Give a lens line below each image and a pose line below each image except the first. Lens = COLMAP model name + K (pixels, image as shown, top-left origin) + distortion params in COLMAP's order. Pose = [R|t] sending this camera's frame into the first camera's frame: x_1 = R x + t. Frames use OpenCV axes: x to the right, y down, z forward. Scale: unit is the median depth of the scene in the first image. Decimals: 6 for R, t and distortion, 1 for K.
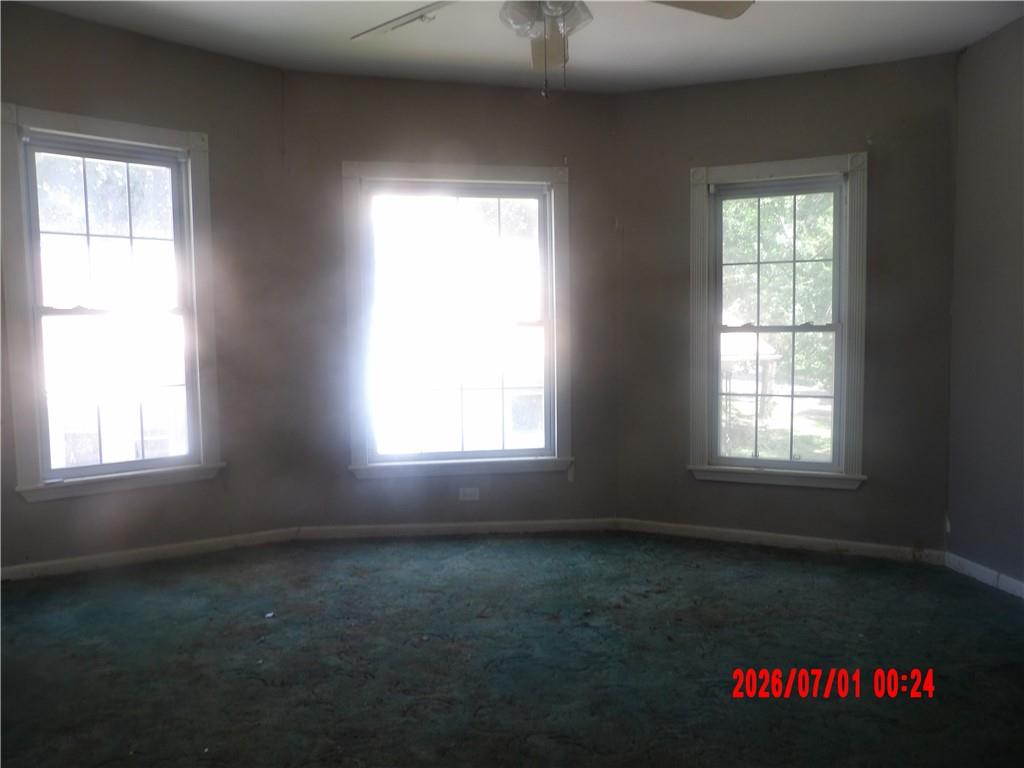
lens RADIAL K [[759.7, 0, 512.0], [0, 759.7, 384.0], [0, 0, 1]] dist [-0.009662, 0.037600]
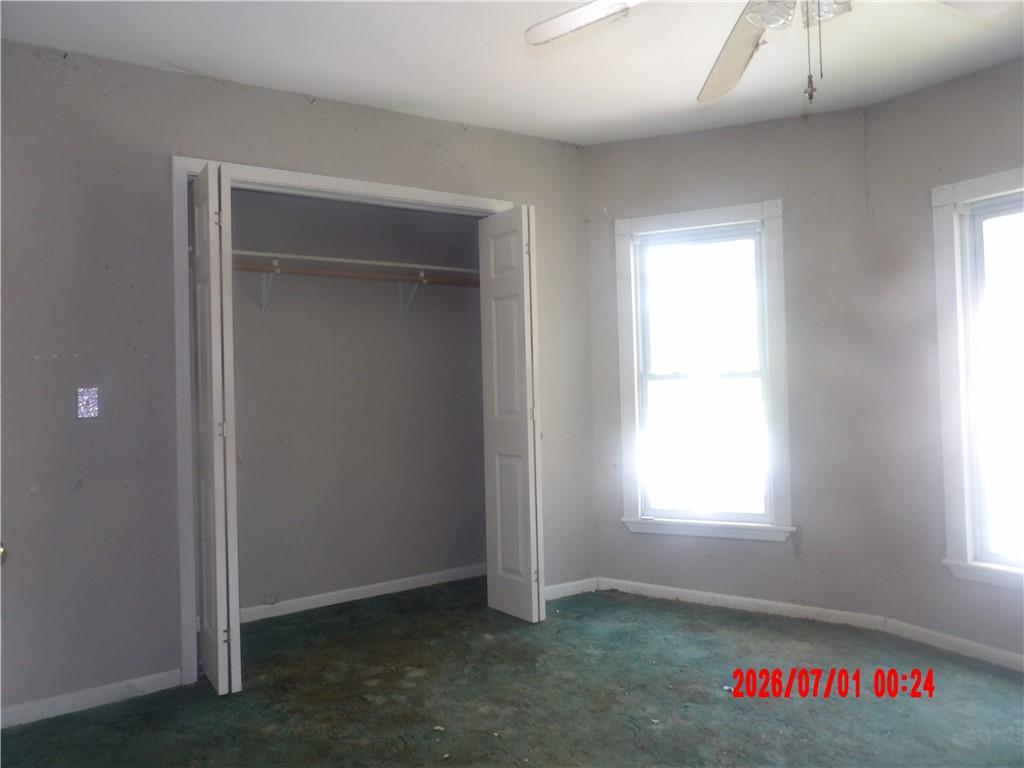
lens RADIAL K [[759.7, 0, 512.0], [0, 759.7, 384.0], [0, 0, 1]] dist [-0.009662, 0.037600]
pose [[0.406566, -0.004771, -0.913609, 0.414748], [-0.050110, 0.998365, -0.027513, -0.039735], [0.912246, 0.056967, 0.405662, 0.299836]]
